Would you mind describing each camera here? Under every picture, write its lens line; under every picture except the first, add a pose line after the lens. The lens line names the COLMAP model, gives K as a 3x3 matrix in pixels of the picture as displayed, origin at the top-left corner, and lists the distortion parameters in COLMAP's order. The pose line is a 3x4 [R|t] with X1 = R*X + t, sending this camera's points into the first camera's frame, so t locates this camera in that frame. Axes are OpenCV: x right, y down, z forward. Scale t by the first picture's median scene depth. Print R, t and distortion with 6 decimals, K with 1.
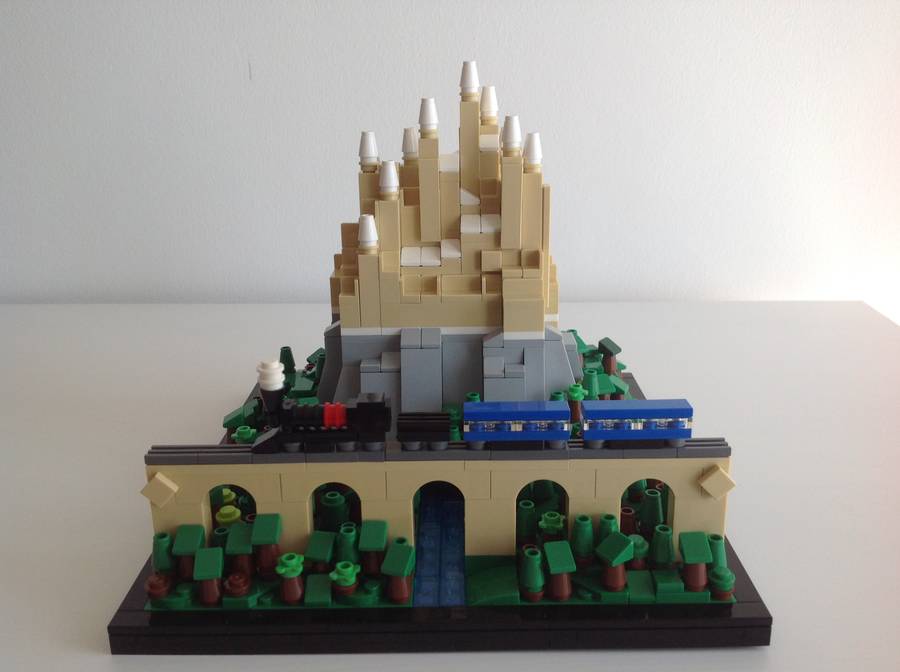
lens RADIAL K [[873.1, 0, 450.0], [0, 873.1, 336.0], [0, 0, 1]] dist [0.101396, -0.002154]
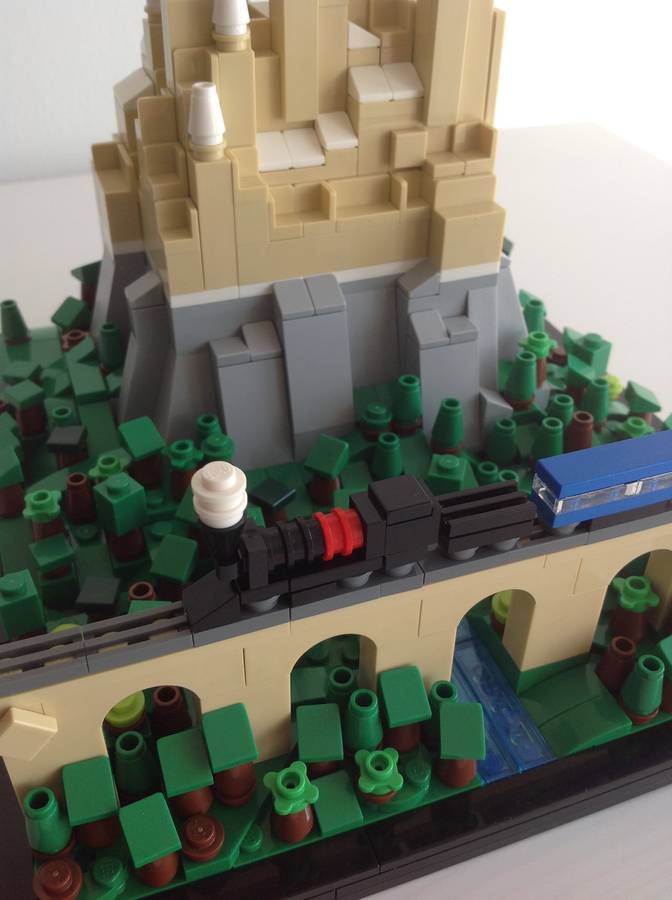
lens RADIAL K [[890.4, 0, 336.0], [0, 890.4, 450.0], [0, 0, 1]] dist [0.124498, -0.438644]
pose [[0.937338, -0.190852, 0.291500, -0.218155], [0.080323, 0.932464, 0.352221, -0.115522], [-0.339035, -0.306737, 0.889364, 0.417937]]
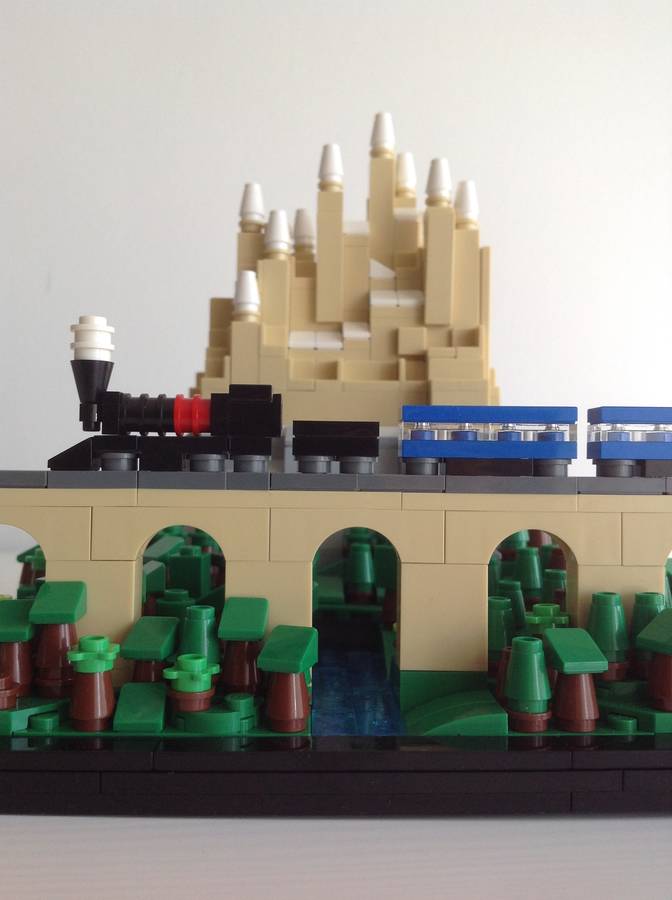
lens RADIAL K [[890.4, 0, 336.0], [0, 890.4, 450.0], [0, 0, 1]] dist [0.124498, -0.438644]
pose [[0.999099, 0.027501, 0.032311, -0.039078], [-0.015871, 0.948454, -0.316518, 0.242520], [-0.039350, 0.315720, 0.948036, 0.321743]]
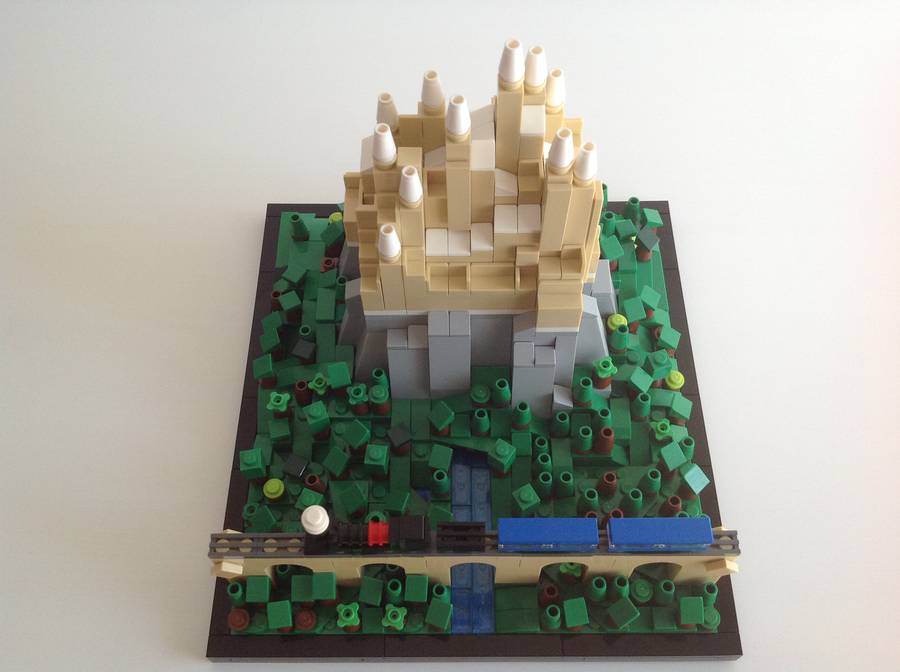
lens RADIAL K [[890.4, 0, 450.0], [0, 890.4, 336.0], [0, 0, 1]] dist [0.124498, -0.438644]
pose [[0.999982, -0.005376, 0.002691, -0.035043], [0.002291, 0.754542, 0.656248, -0.633923], [-0.005559, -0.656230, 0.754540, 0.258166]]
